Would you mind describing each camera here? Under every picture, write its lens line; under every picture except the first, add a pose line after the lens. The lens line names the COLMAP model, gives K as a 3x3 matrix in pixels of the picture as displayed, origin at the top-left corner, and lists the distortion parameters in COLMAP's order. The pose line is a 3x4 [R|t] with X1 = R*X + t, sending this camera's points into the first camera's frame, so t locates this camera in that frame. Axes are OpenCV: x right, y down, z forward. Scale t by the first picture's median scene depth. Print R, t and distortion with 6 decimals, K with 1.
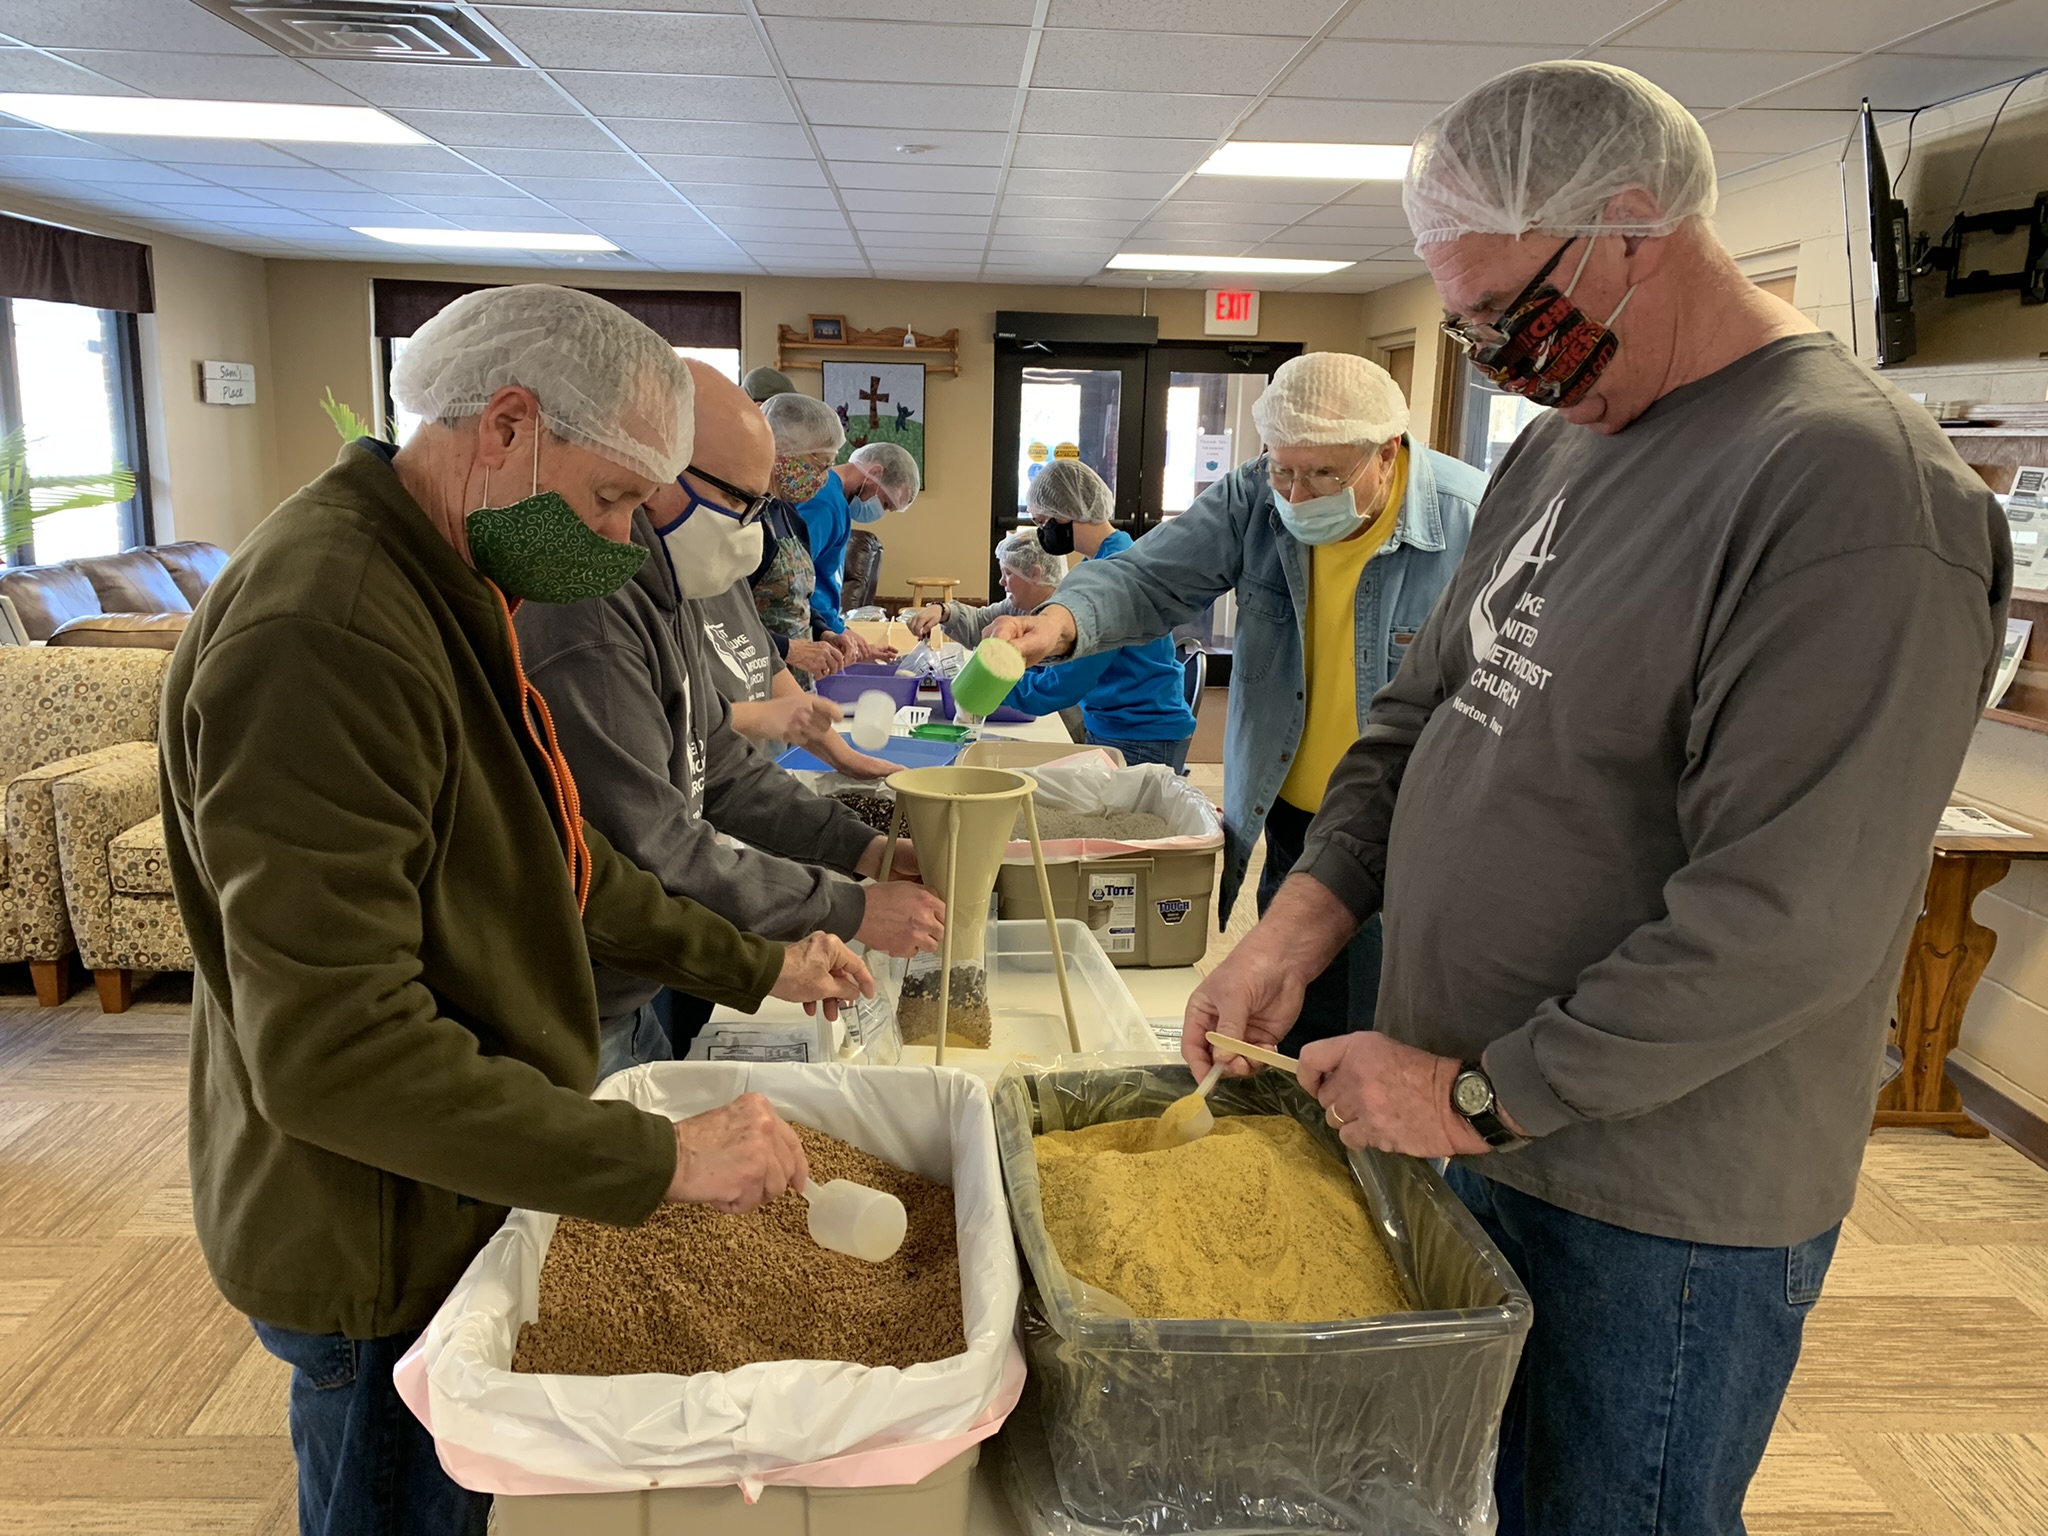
lens RADIAL K [[1577.1, 0, 1017.3], [0, 1577.1, 777.3], [0, 0, 1]] dist [0.003921, -0.021096]
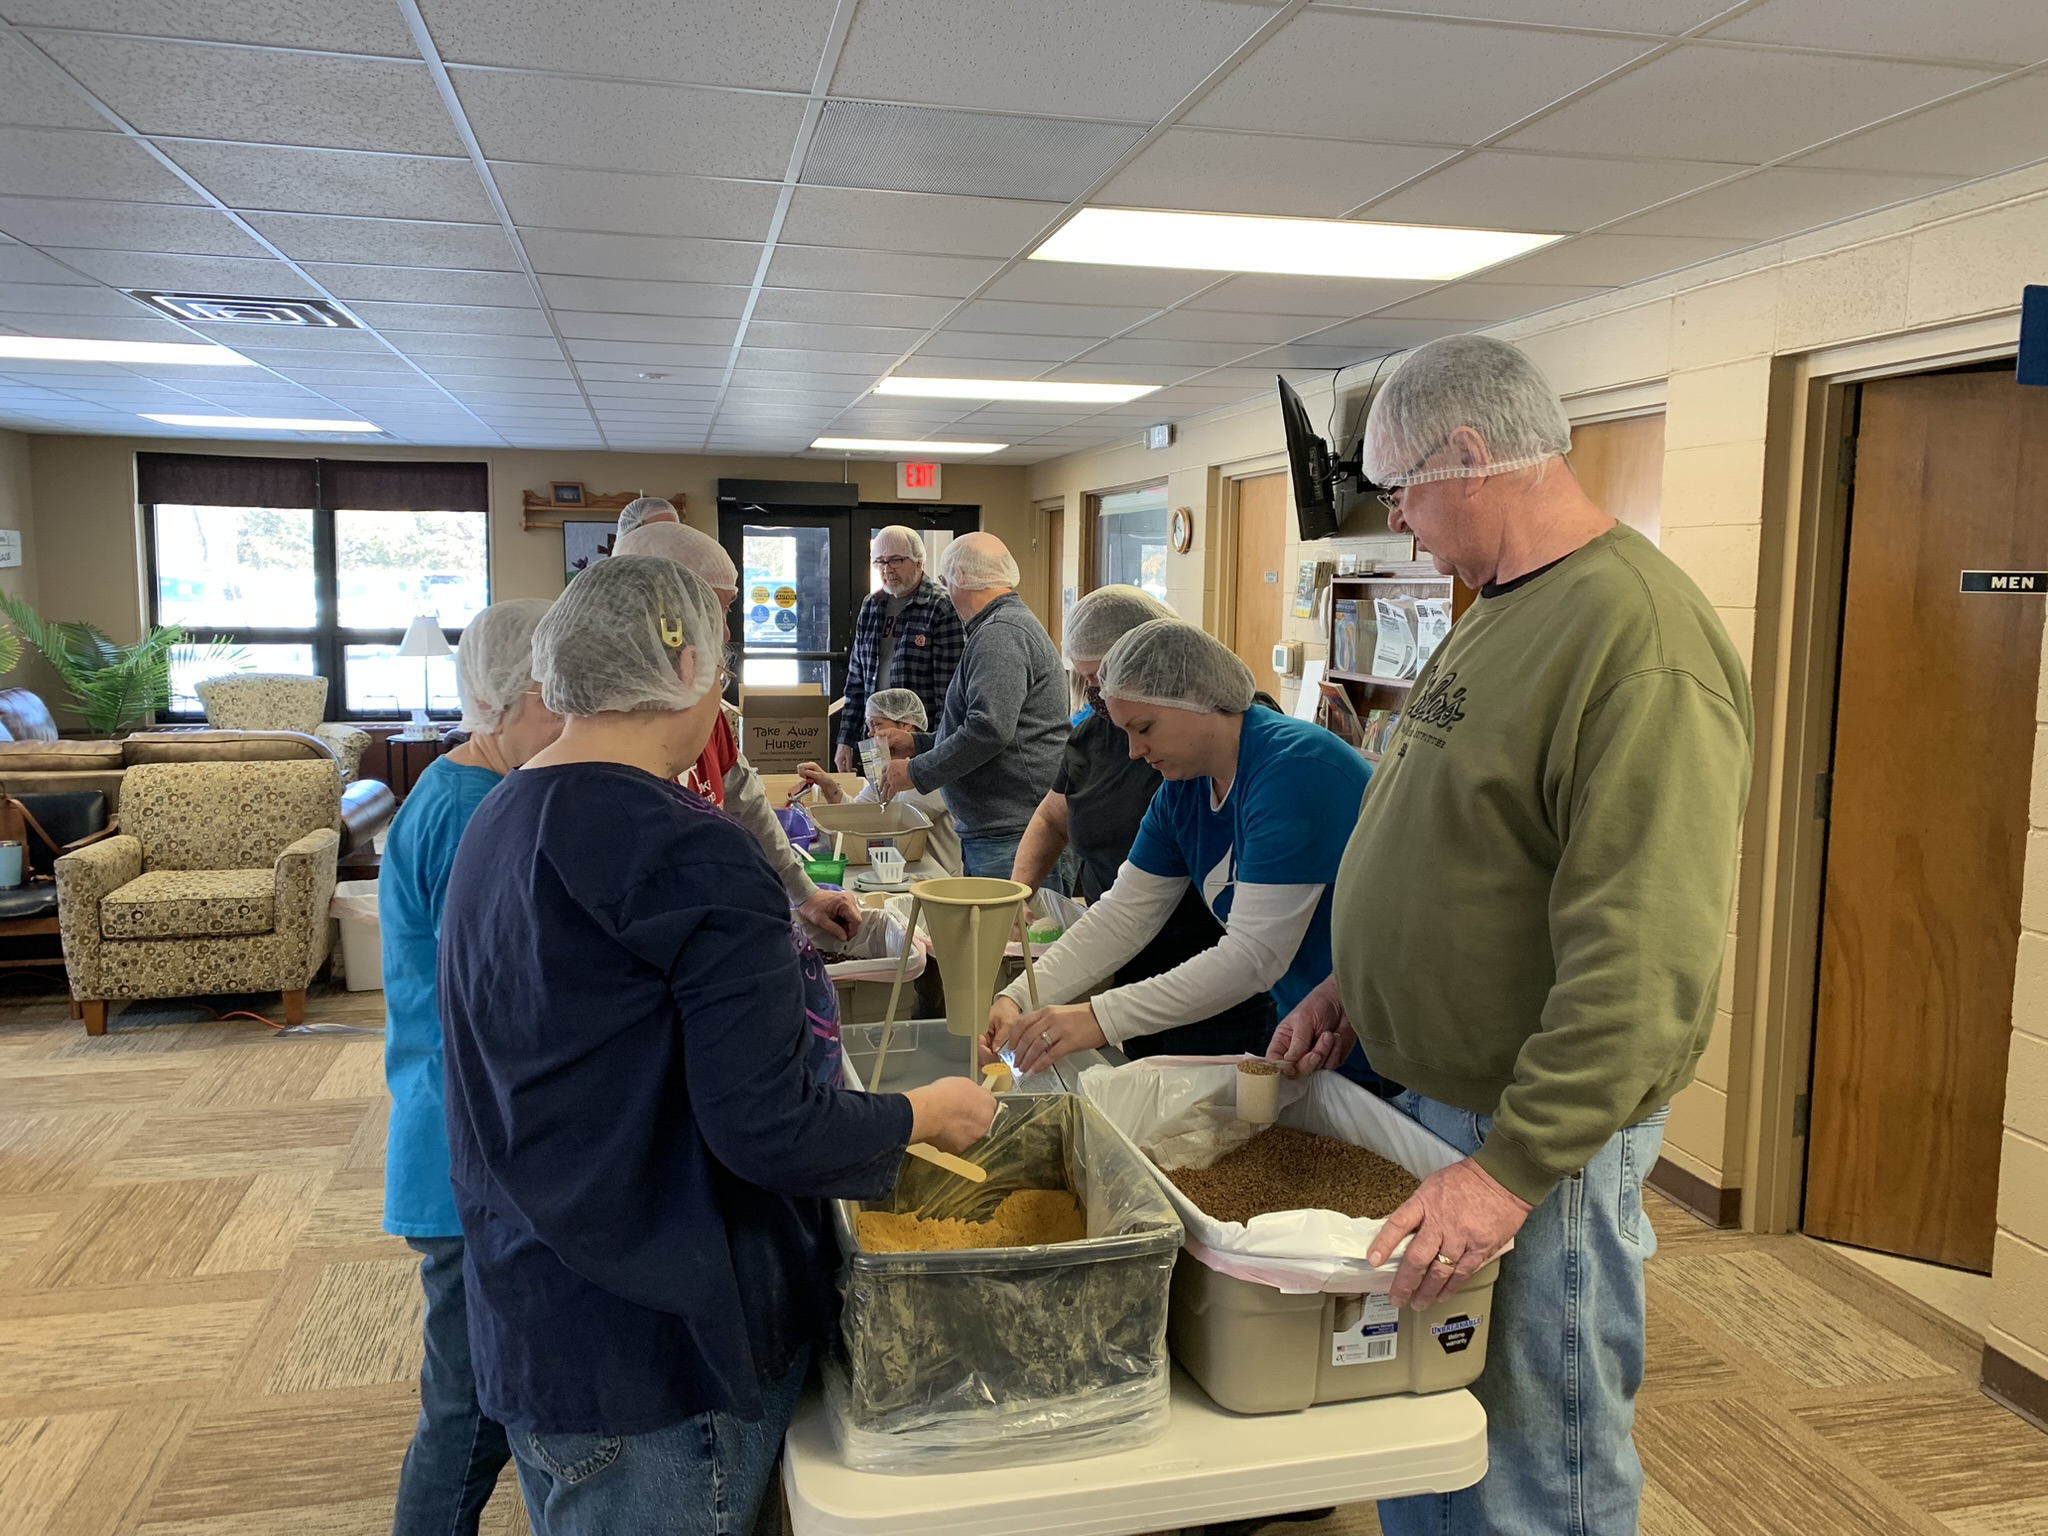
lens RADIAL K [[1577.1, 0, 1038.3], [0, 1577.1, 765.3], [0, 0, 1]] dist [0.003921, -0.021096]
pose [[0.982664, -0.035751, 0.181916, -0.000721], [0.052445, 0.994757, -0.087799, 0.032106], [-0.177823, 0.095818, 0.979387, -0.177657]]
